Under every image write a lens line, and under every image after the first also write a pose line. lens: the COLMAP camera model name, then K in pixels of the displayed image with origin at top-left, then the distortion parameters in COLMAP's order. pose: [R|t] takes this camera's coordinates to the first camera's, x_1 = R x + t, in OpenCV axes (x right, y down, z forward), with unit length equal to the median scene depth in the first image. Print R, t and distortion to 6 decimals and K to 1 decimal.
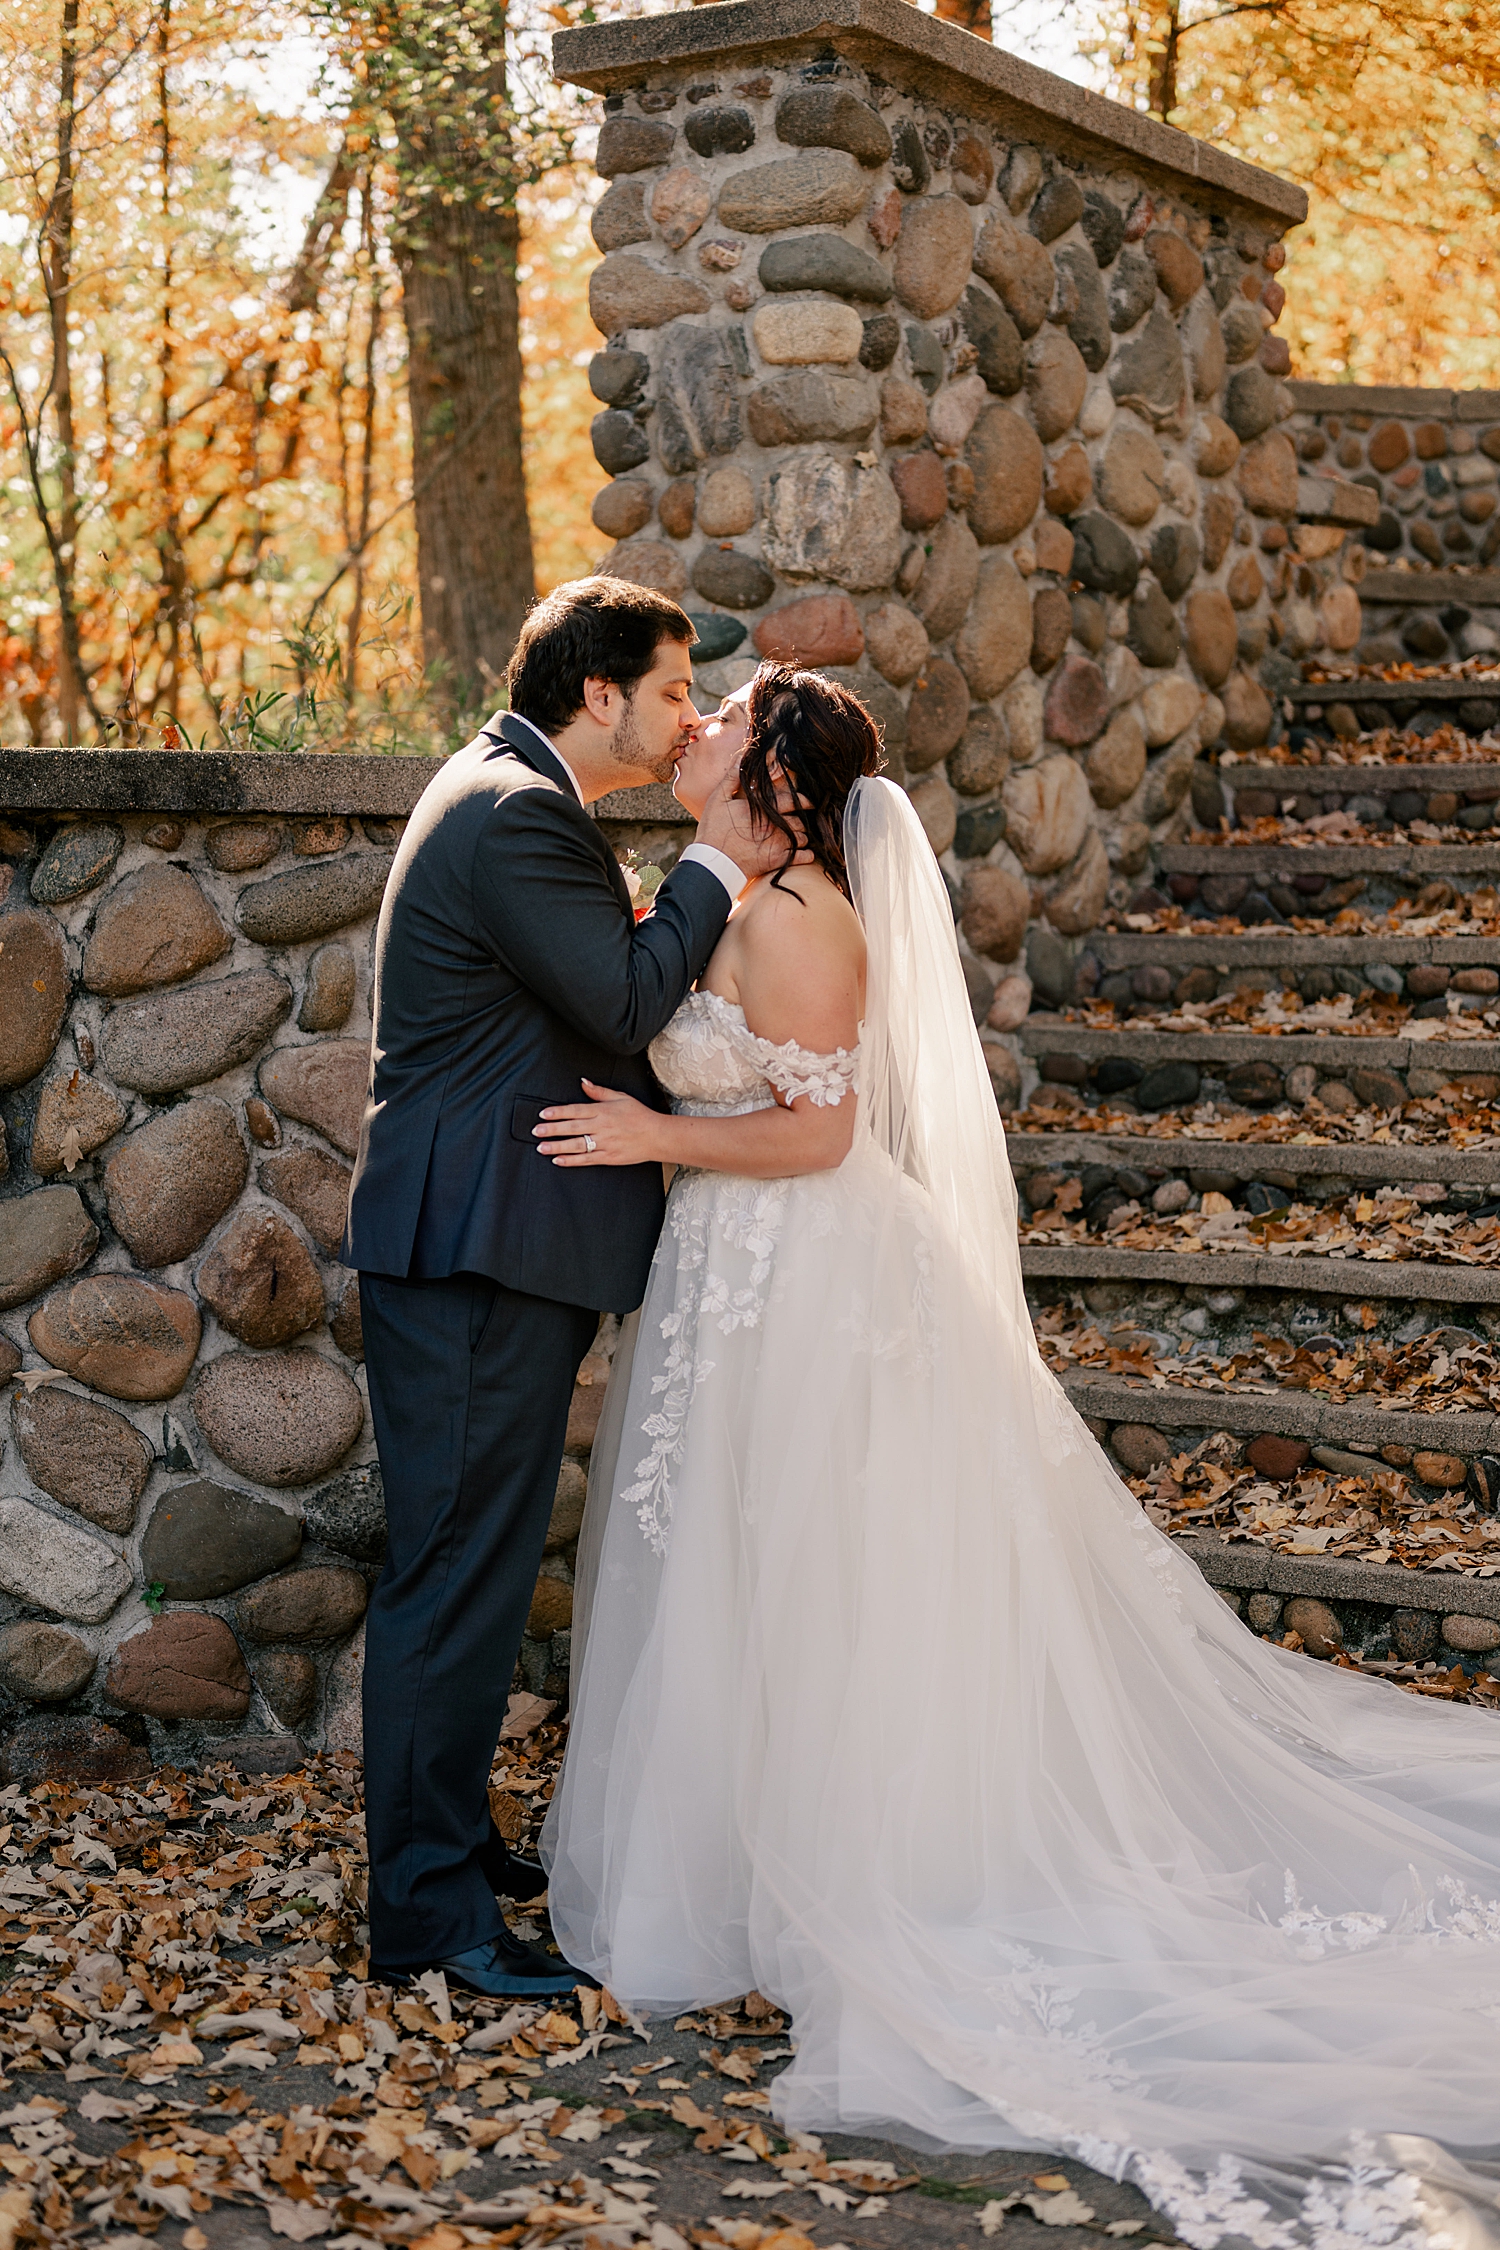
lens RADIAL K [[3138.4, 0, 750.0], [0, 3138.4, 1125.0], [0, 0, 1]] dist [0.019904, 0.033265]
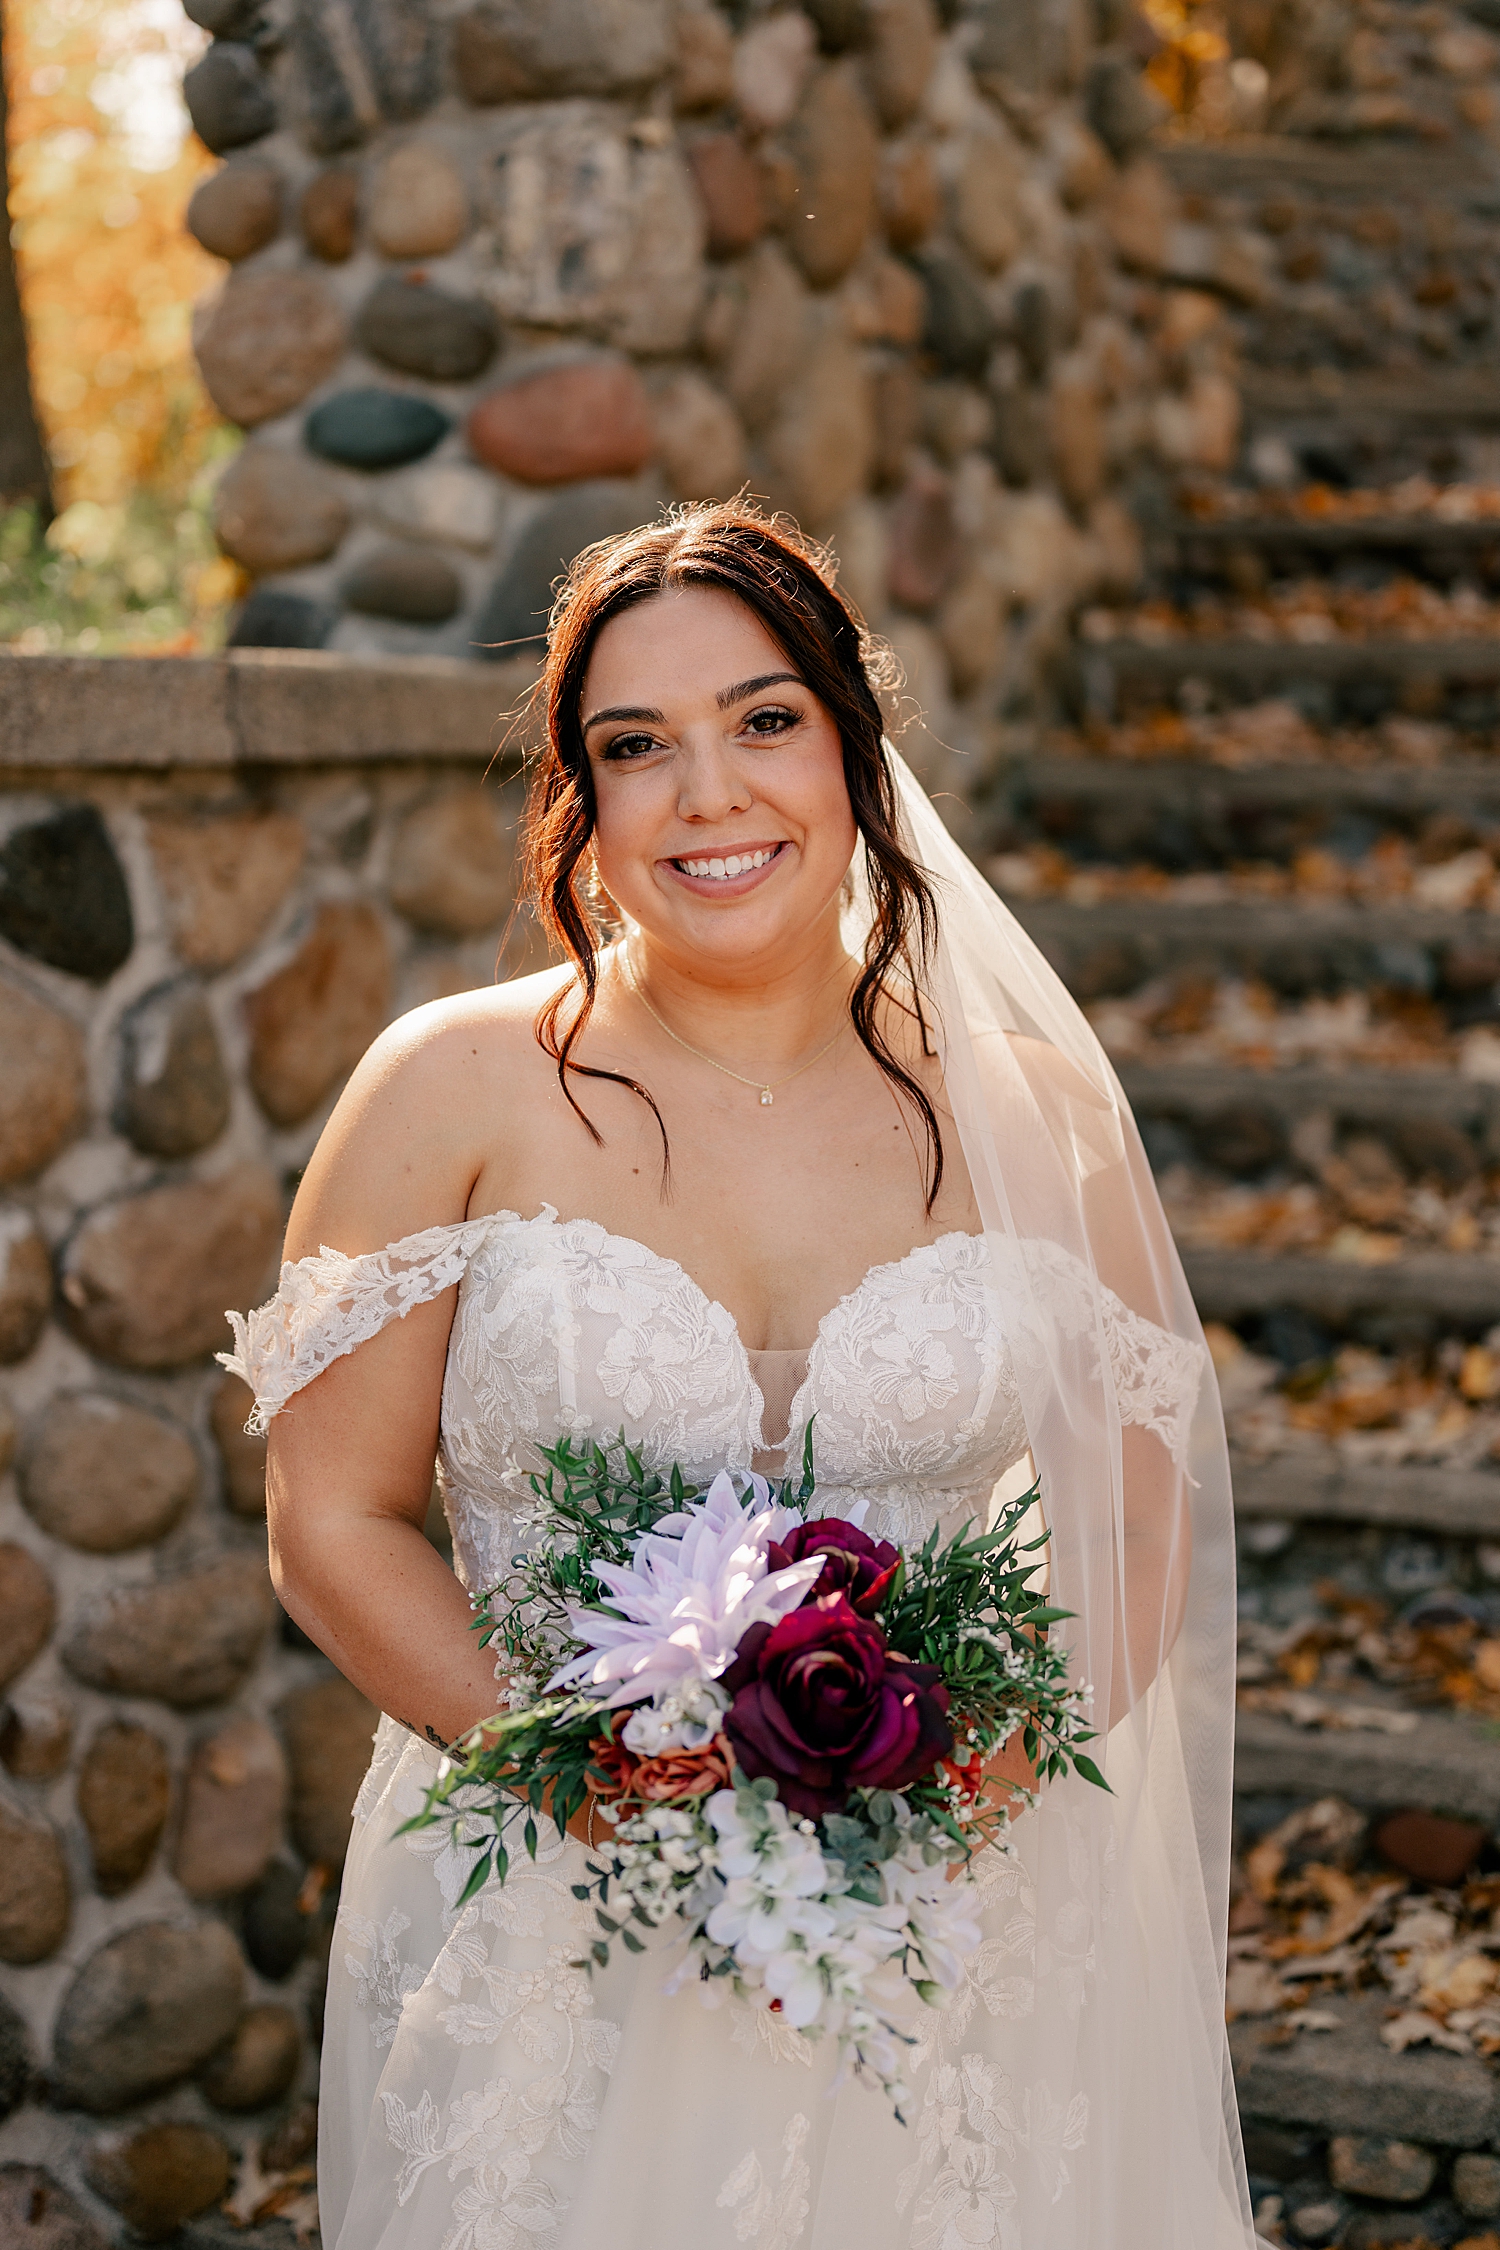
lens RADIAL K [[3138.4, 0, 750.0], [0, 3138.4, 1125.0], [0, 0, 1]] dist [0.019904, 0.033265]
pose [[0.988076, -0.018705, 0.152824, -0.036138], [0.010541, 0.998482, 0.054061, -0.049960], [-0.153603, -0.051806, 0.986774, 0.357218]]
